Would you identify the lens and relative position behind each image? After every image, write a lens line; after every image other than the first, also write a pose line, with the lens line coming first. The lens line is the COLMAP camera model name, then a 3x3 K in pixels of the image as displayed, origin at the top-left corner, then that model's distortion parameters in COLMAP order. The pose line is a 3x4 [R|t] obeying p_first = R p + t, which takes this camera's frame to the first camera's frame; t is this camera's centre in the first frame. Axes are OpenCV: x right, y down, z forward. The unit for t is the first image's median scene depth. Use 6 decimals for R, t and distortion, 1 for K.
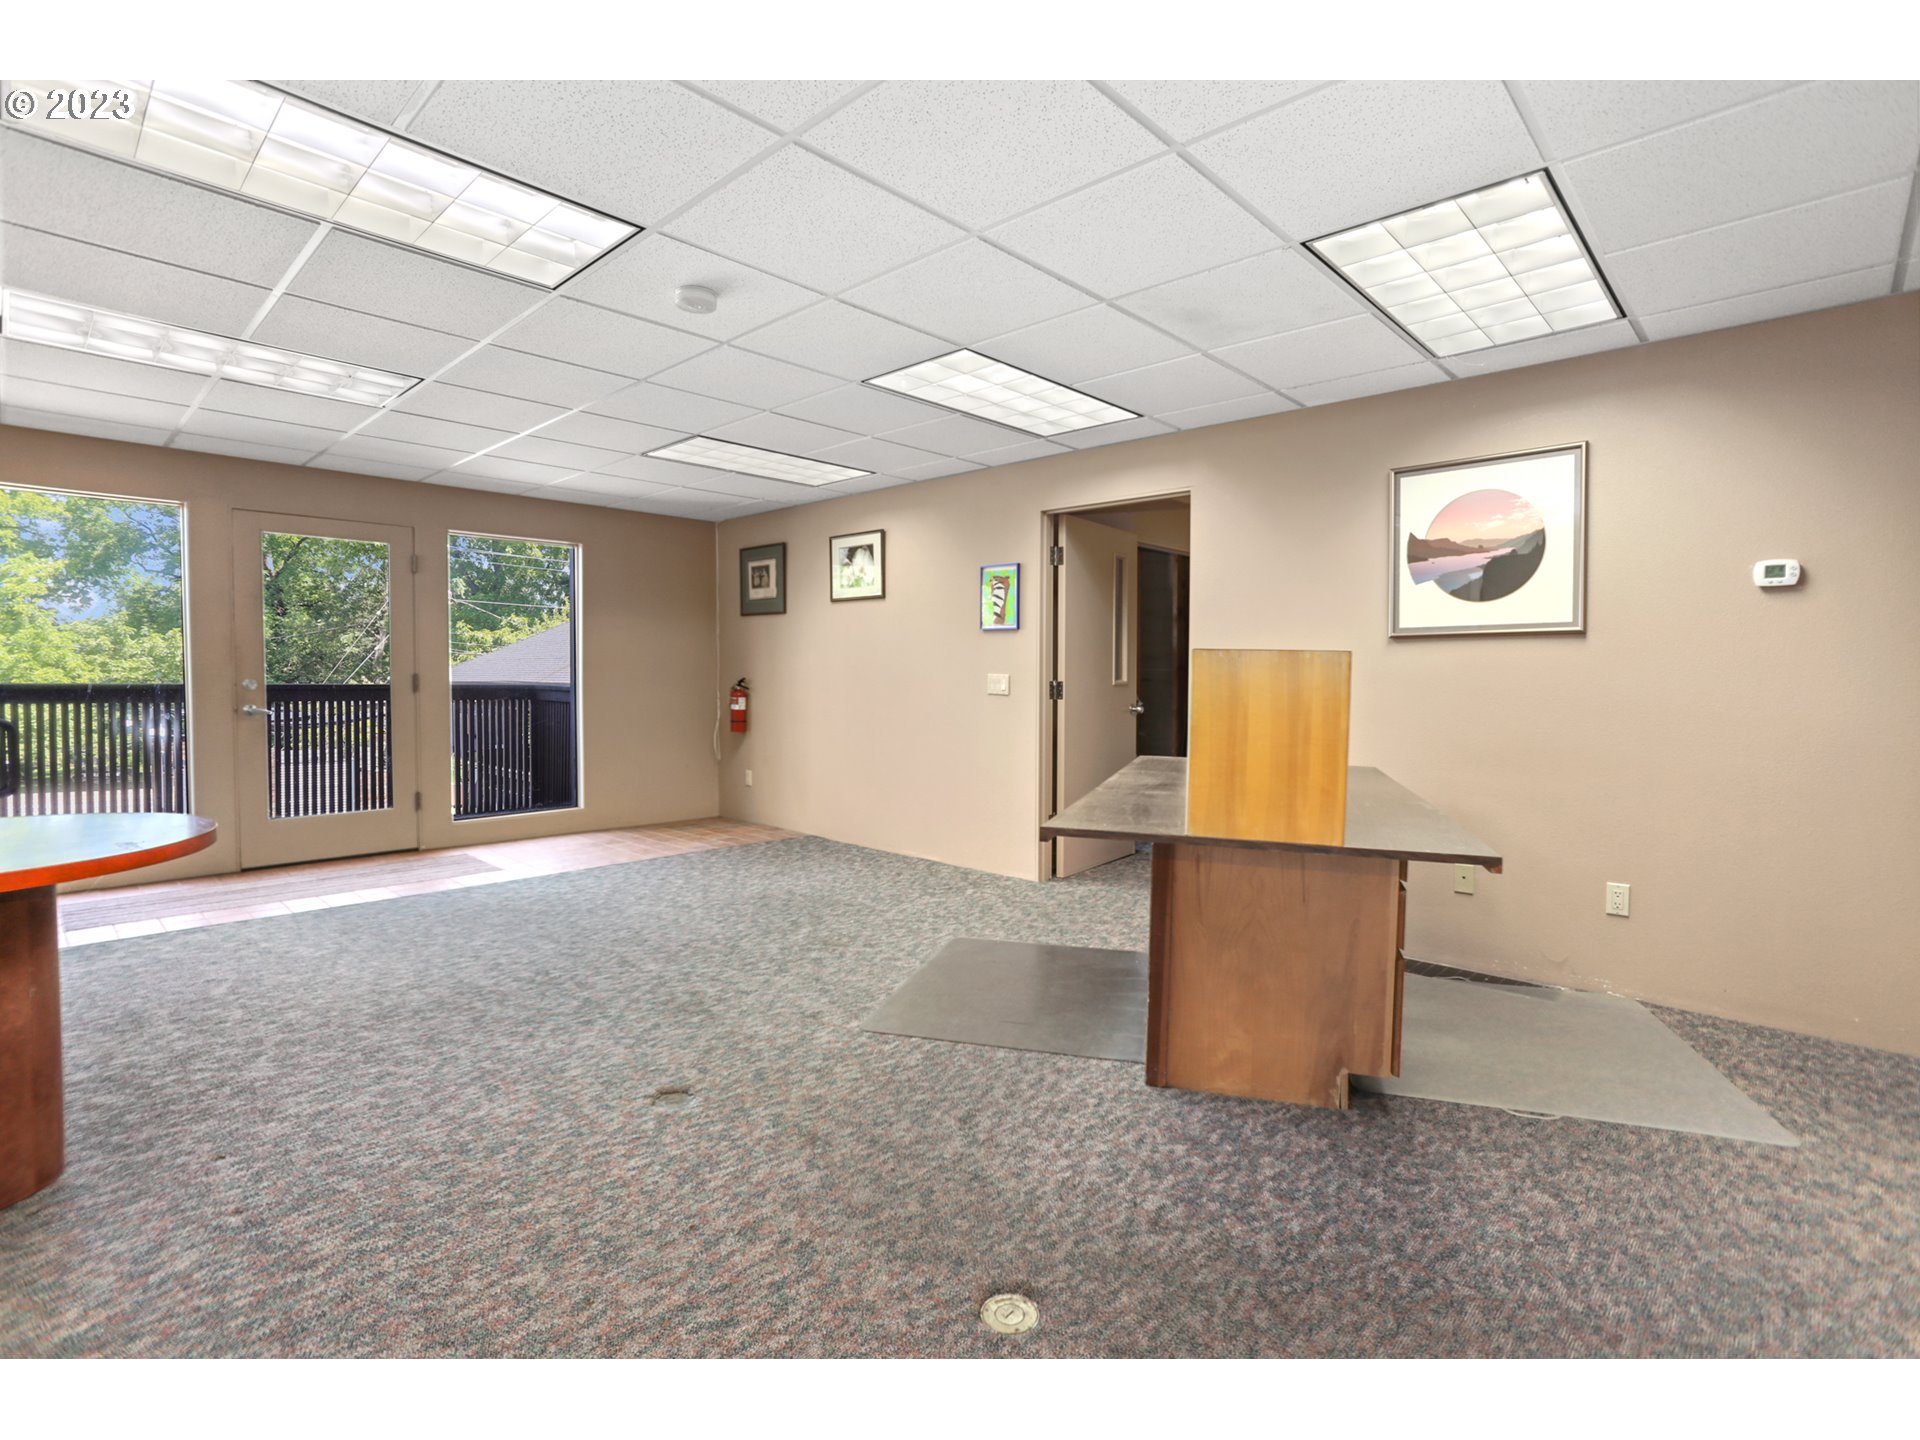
lens RADIAL K [[932.8, 0, 952.2], [0, 932.8, 708.2], [0, 0, 1]] dist [-0.020141, 0.000657]
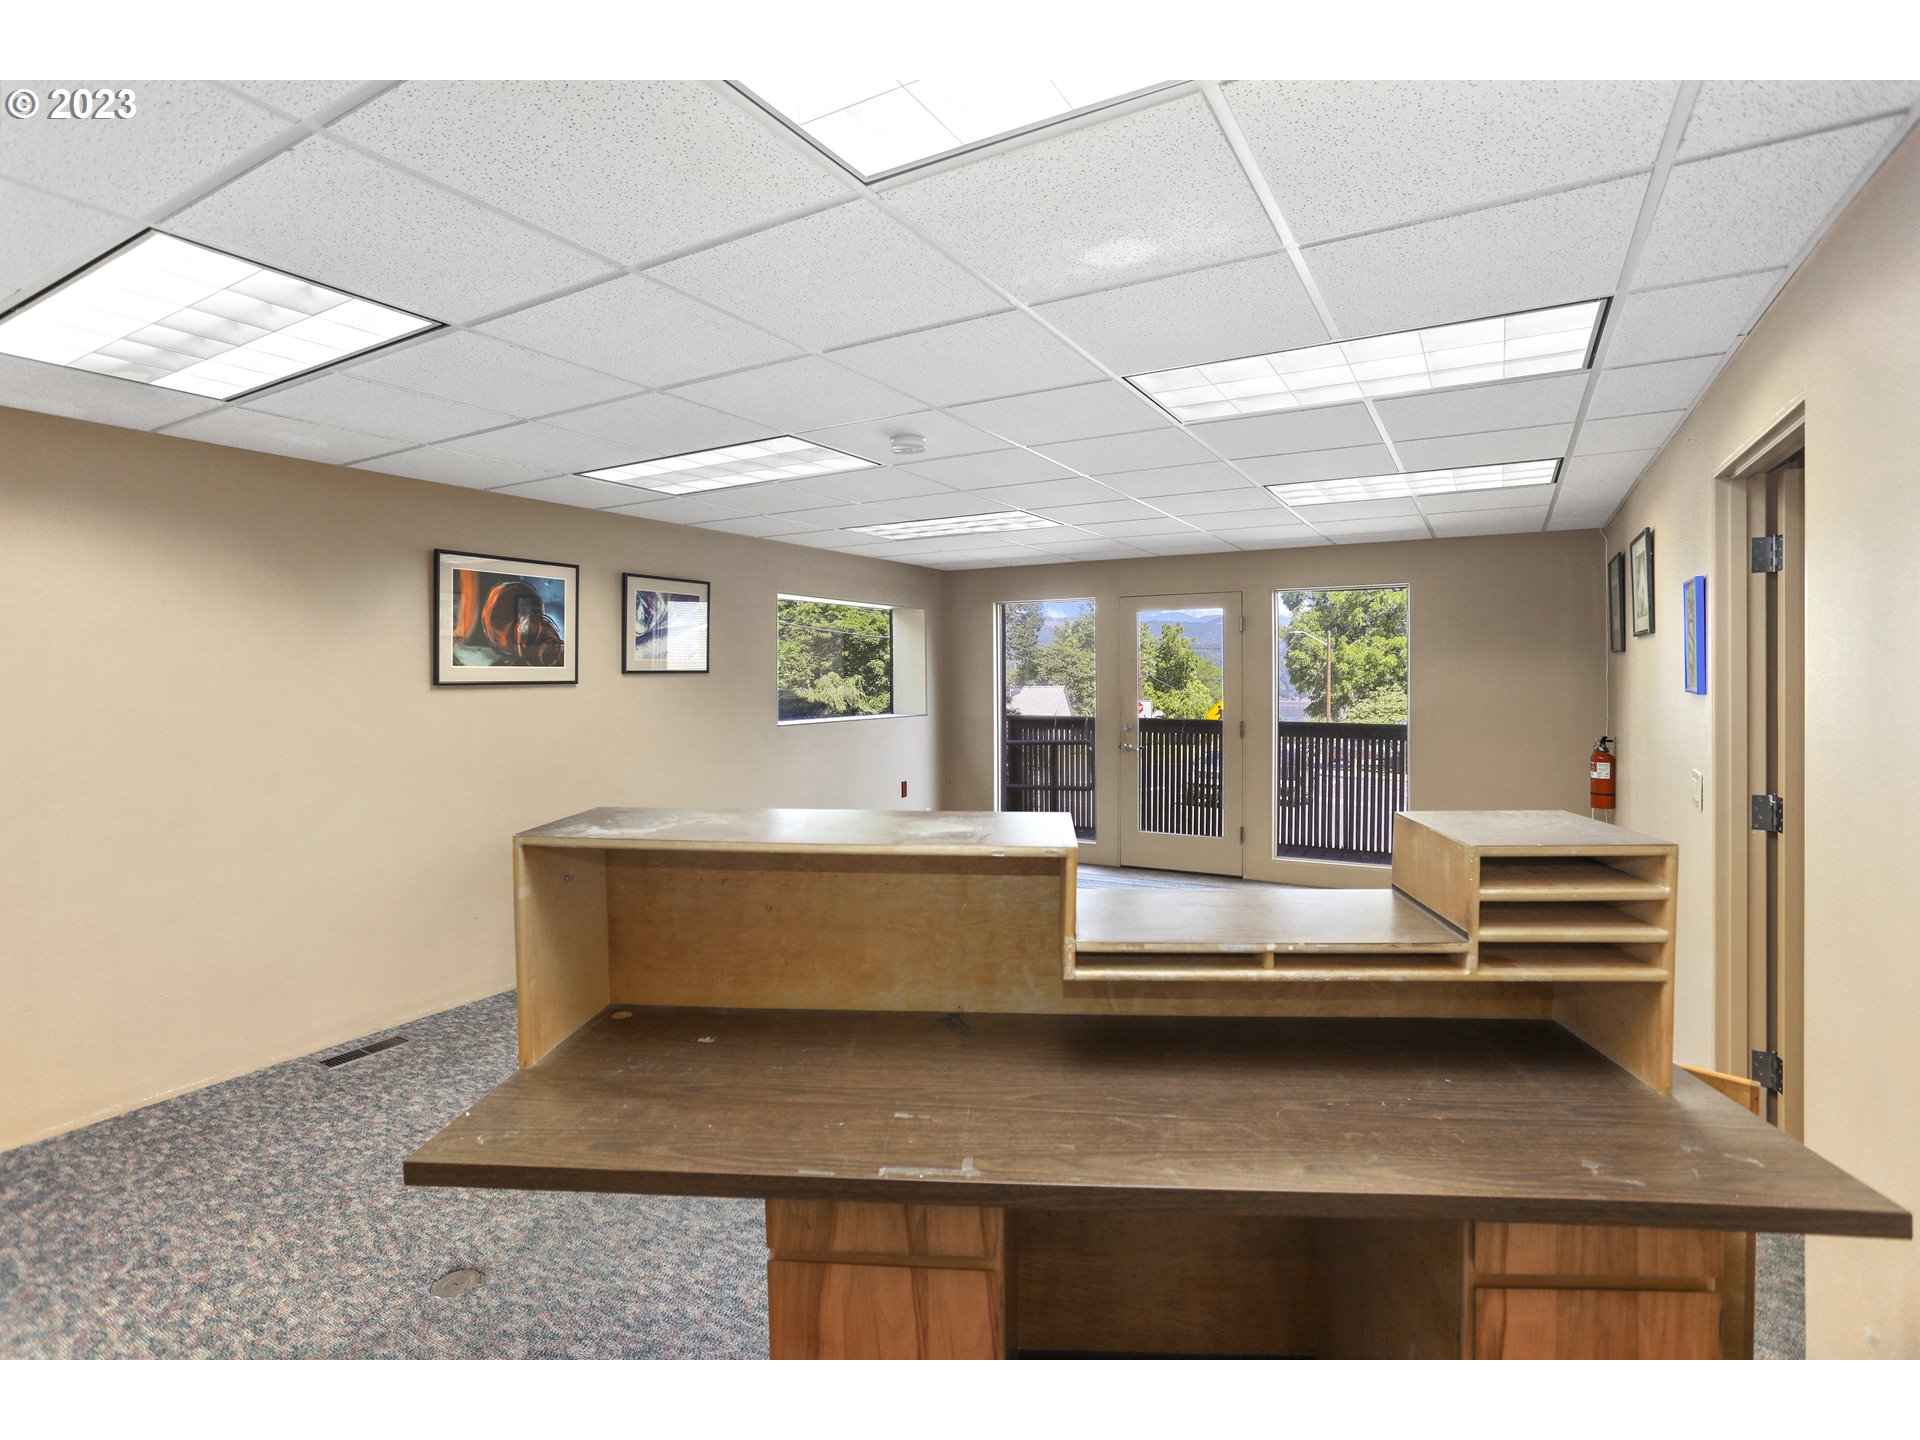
lens RADIAL K [[932.8, 0, 956.3], [0, 932.8, 699.4], [0, 0, 1]] dist [-0.020141, 0.000657]
pose [[0.230512, 0.016449, -0.972930, 0.494555], [-0.028855, 0.999533, 0.010062, -0.073392], [0.972642, 0.025755, 0.230879, 0.450228]]
